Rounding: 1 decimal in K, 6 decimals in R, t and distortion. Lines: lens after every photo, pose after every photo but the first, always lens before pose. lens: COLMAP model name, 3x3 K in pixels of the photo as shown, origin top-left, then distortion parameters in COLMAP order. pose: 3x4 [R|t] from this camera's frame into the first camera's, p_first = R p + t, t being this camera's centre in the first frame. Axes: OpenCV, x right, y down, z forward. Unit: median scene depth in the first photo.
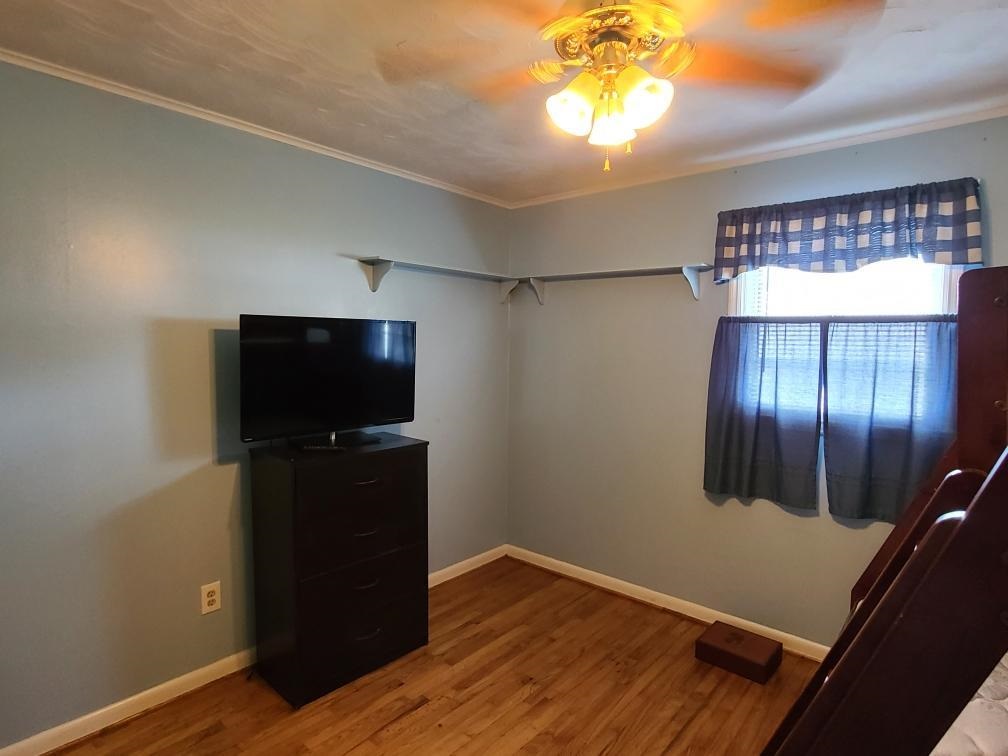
lens RADIAL K [[558.6, 0, 503.8], [0, 558.6, 375.1], [0, 0, 1]] dist [-0.000413, -0.004222]
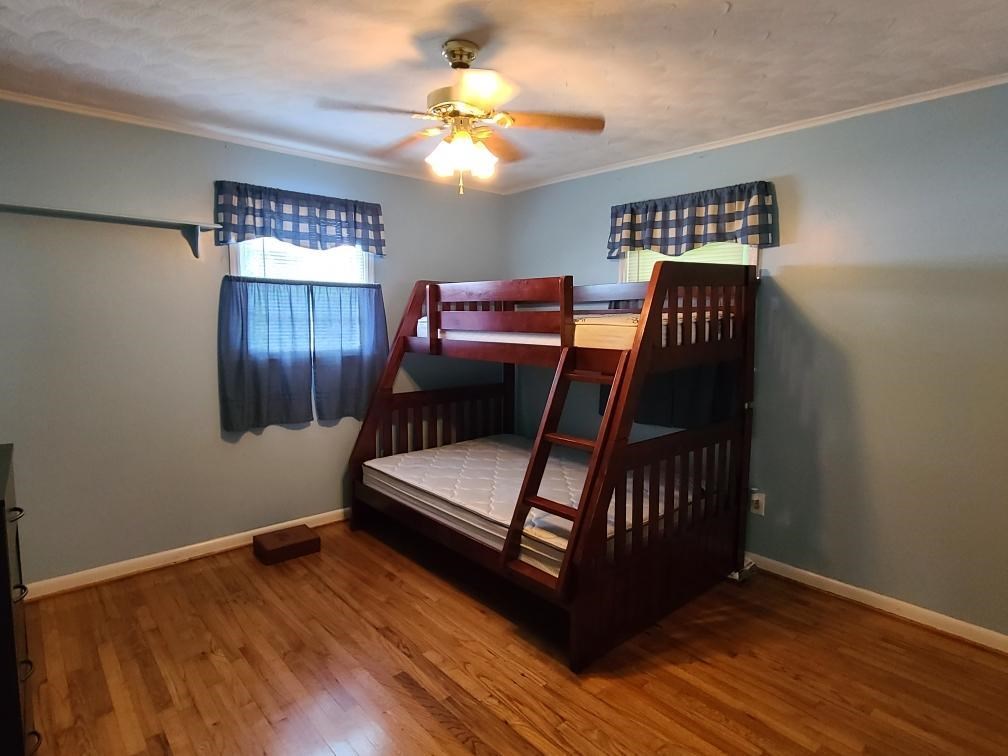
lens RADIAL K [[558.6, 0, 503.8], [0, 558.6, 375.1], [0, 0, 1]] dist [-0.000413, -0.004222]
pose [[0.128251, -0.119286, 0.984542, -0.733217], [0.052132, 0.992178, 0.113421, -0.004886], [-0.990371, 0.036780, 0.133467, 0.337185]]
